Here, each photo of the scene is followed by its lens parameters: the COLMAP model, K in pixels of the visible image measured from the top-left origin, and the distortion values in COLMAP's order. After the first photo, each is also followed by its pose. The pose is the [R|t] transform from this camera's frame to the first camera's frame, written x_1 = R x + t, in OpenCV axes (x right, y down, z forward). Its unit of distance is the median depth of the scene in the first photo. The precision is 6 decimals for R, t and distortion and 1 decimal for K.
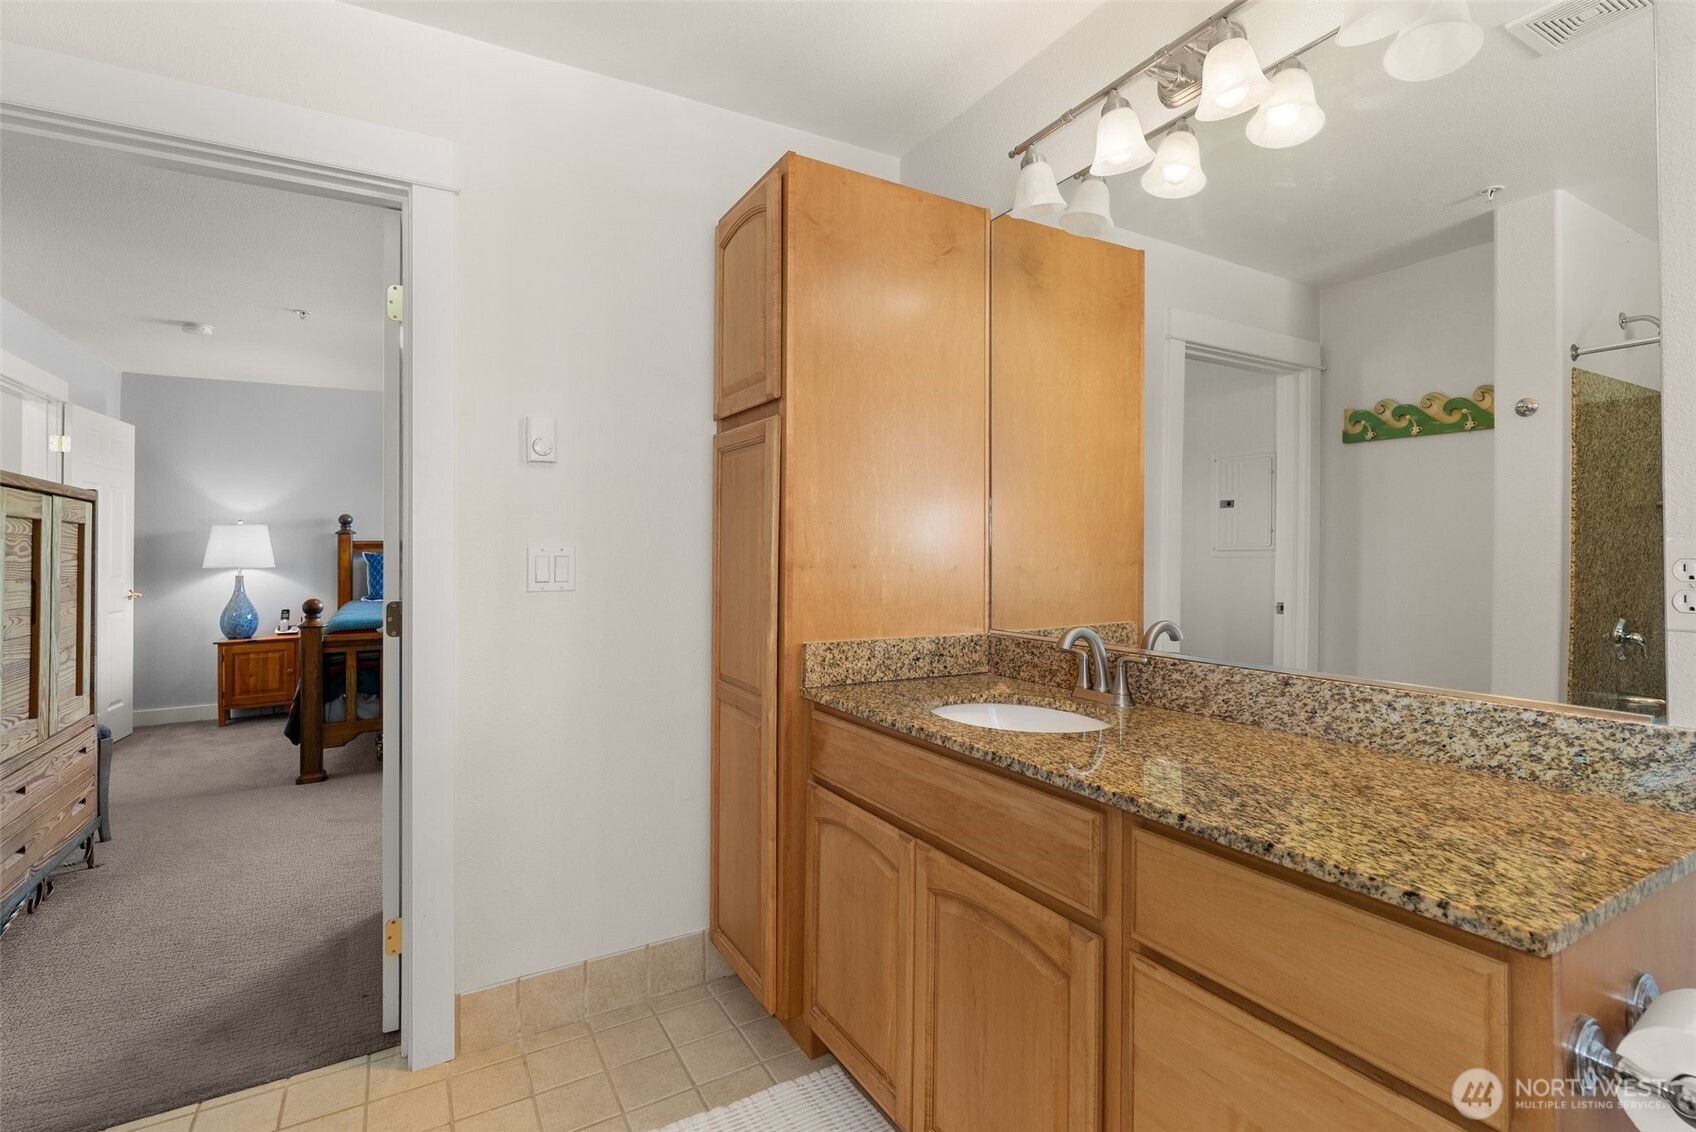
lens RADIAL K [[773.5, 0, 845.7], [0, 773.5, 547.1], [0, 0, 1]] dist [-0.002922, 0.000798]
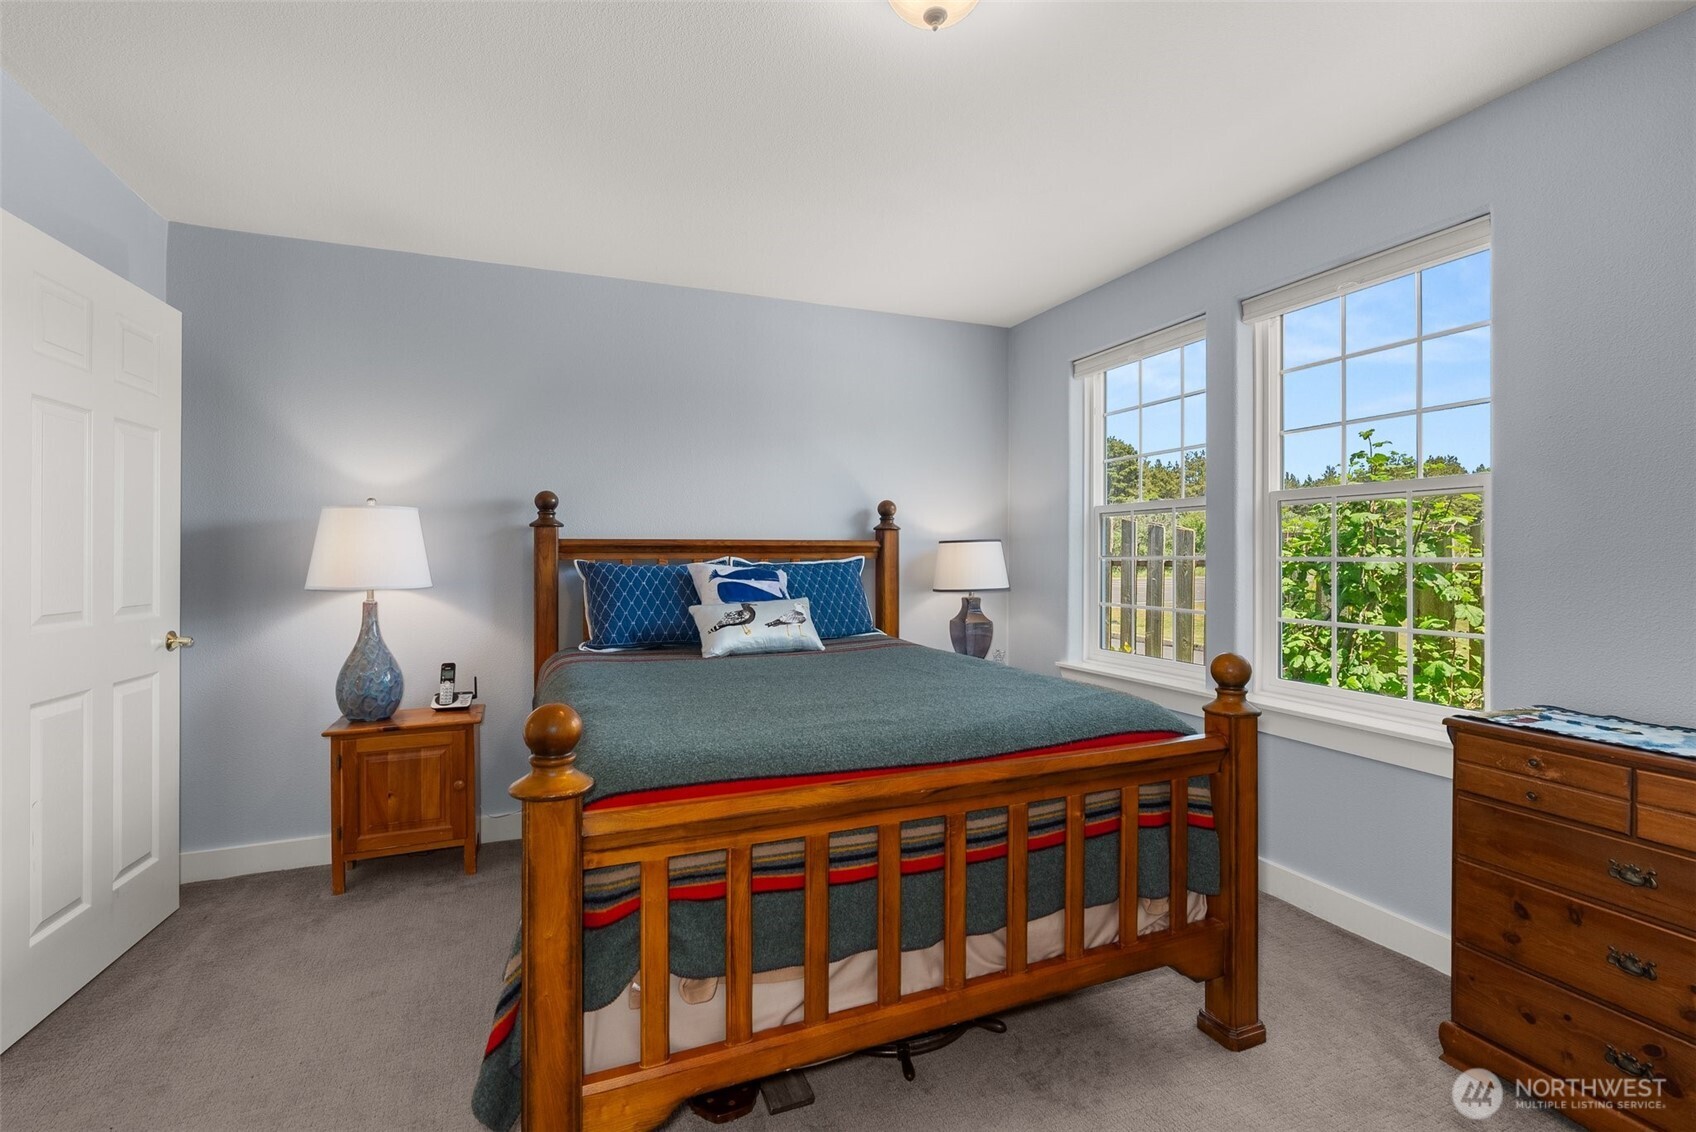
lens RADIAL K [[765.4, 0, 849.3], [0, 765.4, 563.4], [0, 0, 1]] dist [-0.005078, 0.000030]
pose [[0.992361, 0.006315, -0.123210, -0.390209], [-0.004811, 0.999910, 0.012499, 0.001655], [0.123278, -0.011810, 0.992302, 0.515957]]
